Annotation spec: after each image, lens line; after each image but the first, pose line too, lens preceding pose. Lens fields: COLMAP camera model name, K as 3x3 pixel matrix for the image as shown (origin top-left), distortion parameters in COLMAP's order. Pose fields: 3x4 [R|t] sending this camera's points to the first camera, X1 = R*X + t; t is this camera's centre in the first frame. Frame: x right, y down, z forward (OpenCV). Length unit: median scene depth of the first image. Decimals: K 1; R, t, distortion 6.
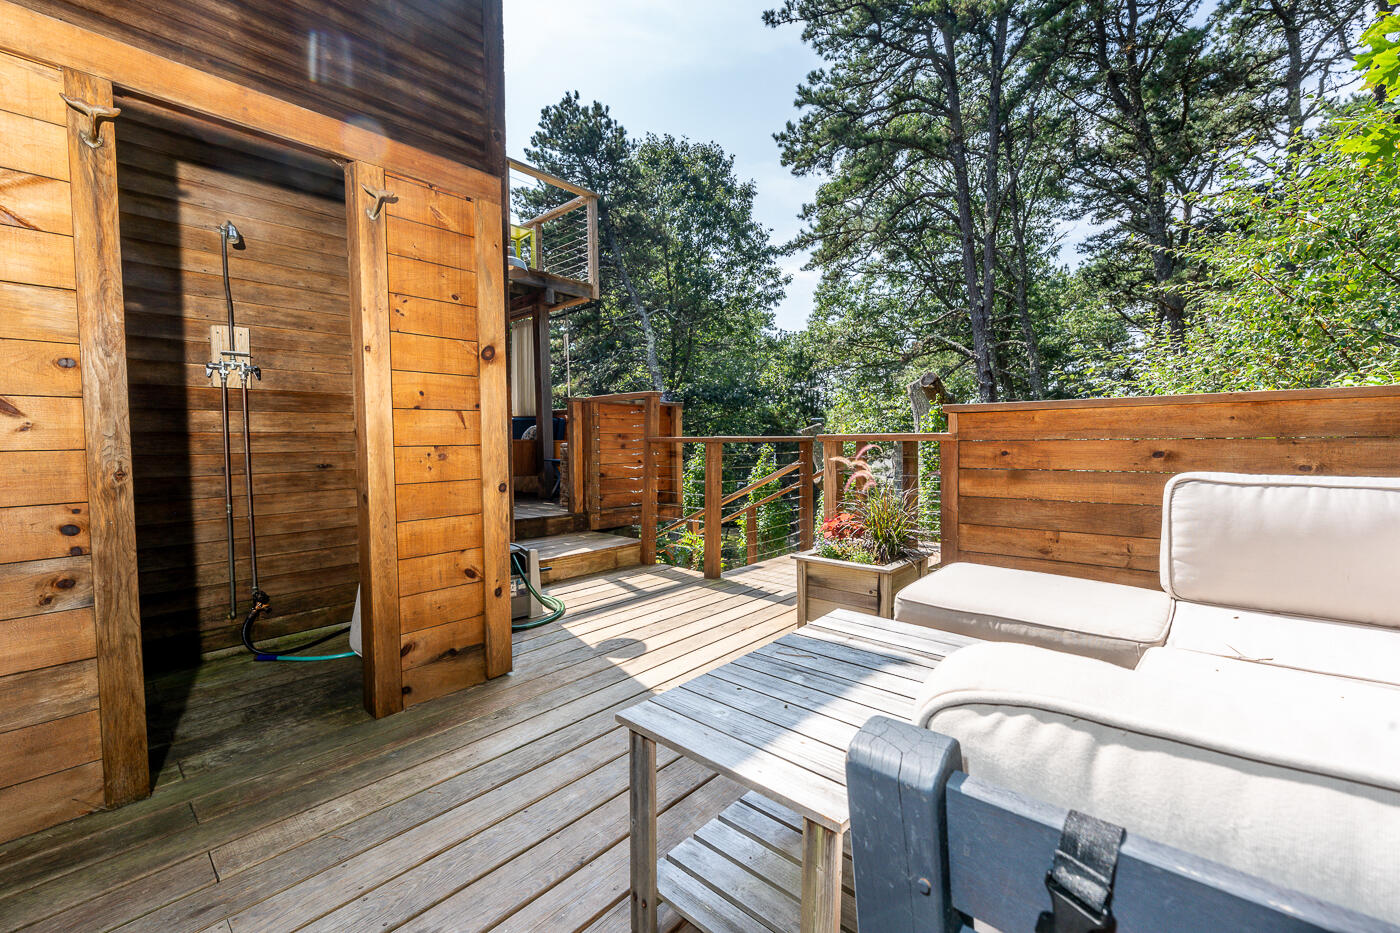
lens RADIAL K [[572.9, 0, 700.3], [0, 572.9, 467.9], [0, 0, 1]] dist [0.001597, 0.000128]
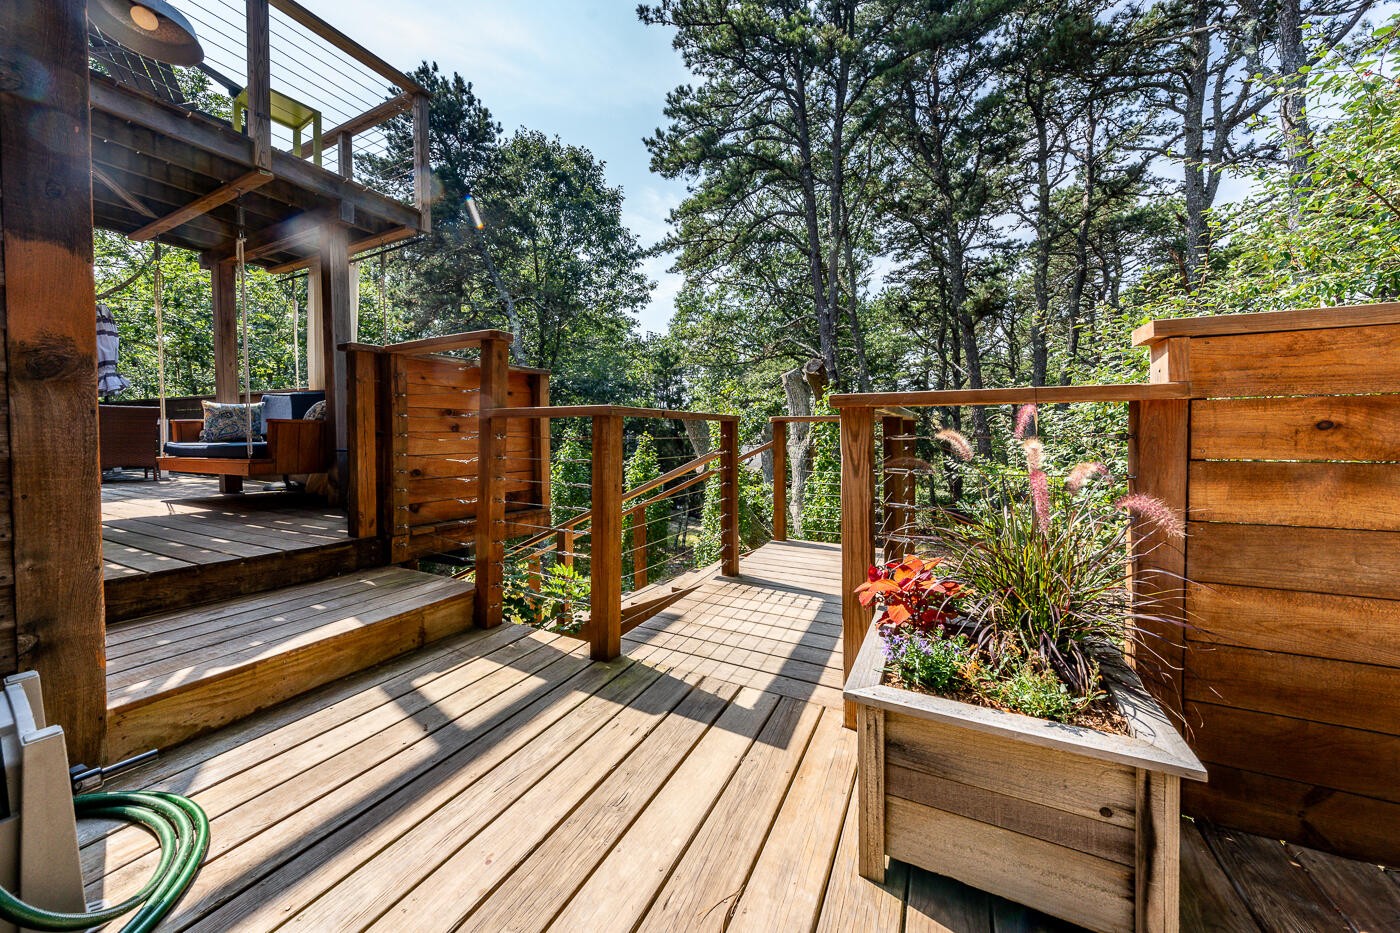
lens RADIAL K [[488.6, 0, 717.9], [0, 488.6, 438.0], [0, 0, 1]] dist [-0.006996, 0.000250]
pose [[0.955793, 0.001351, 0.294036, -0.003508], [0.009622, 0.999310, -0.035871, -0.001074], [-0.293881, 0.037114, 0.955121, 0.126731]]
